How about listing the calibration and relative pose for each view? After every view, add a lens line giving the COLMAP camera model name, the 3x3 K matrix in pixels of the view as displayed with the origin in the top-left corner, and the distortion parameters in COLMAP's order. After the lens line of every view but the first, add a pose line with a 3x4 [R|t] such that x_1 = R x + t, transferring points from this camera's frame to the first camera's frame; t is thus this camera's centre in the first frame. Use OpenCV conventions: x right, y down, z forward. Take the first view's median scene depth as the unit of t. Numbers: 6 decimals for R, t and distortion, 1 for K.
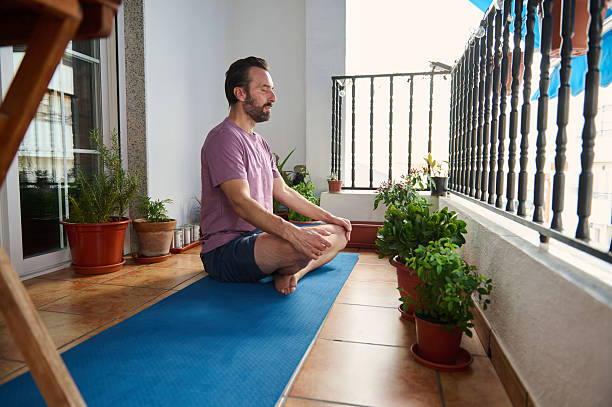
lens RADIAL K [[439.5, 0, 303.6], [0, 439.5, 215.6], [0, 0, 1]] dist [-0.001512, -0.000849]
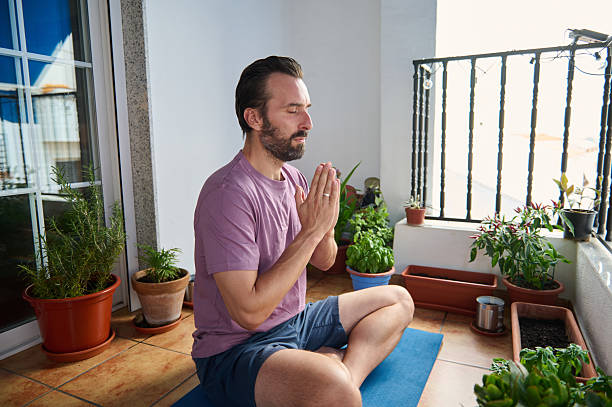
lens RADIAL K [[428.1, 0, 309.6], [0, 428.1, 206.5], [0, 0, 1]] dist [-0.003084, -0.001344]
pose [[0.973972, 0.016465, -0.226070, 0.064387], [-0.003624, 0.998362, 0.057100, -0.127358], [0.226640, -0.054795, 0.972436, 0.297569]]
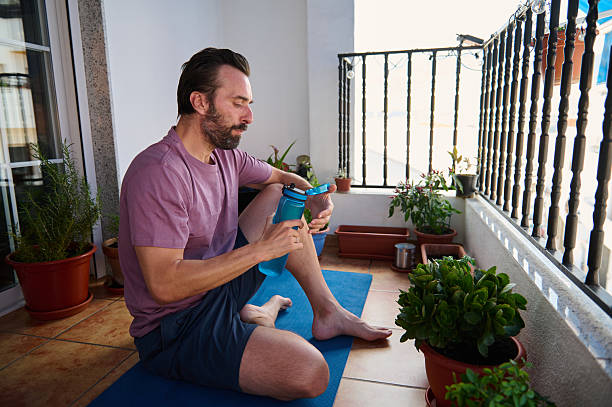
lens RADIAL K [[422.4, 0, 306.3], [0, 422.4, 210.6], [0, 0, 1]] dist [-0.003182, -0.000443]
pose [[0.999553, -0.016668, -0.024799, 0.019656], [0.018978, 0.995199, 0.096015, -0.102205], [0.023080, -0.096443, 0.995071, 0.175965]]
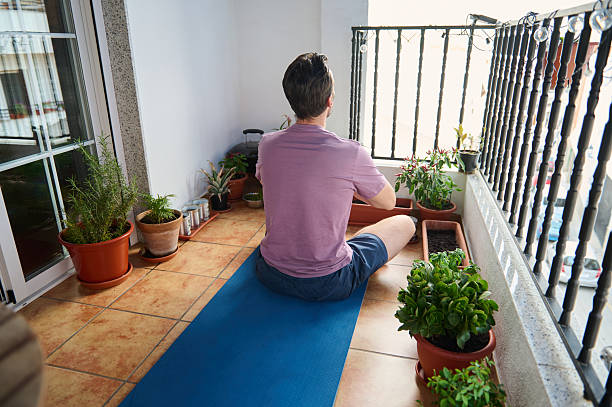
lens RADIAL K [[437.3, 0, 307.1], [0, 437.3, 211.5], [0, 0, 1]] dist [-0.005456, -0.001730]
pose [[0.999563, 0.001634, -0.029500, 0.003830], [0.006516, 0.961690, 0.274062, -0.215174], [0.028818, -0.274135, 0.961259, 0.098805]]
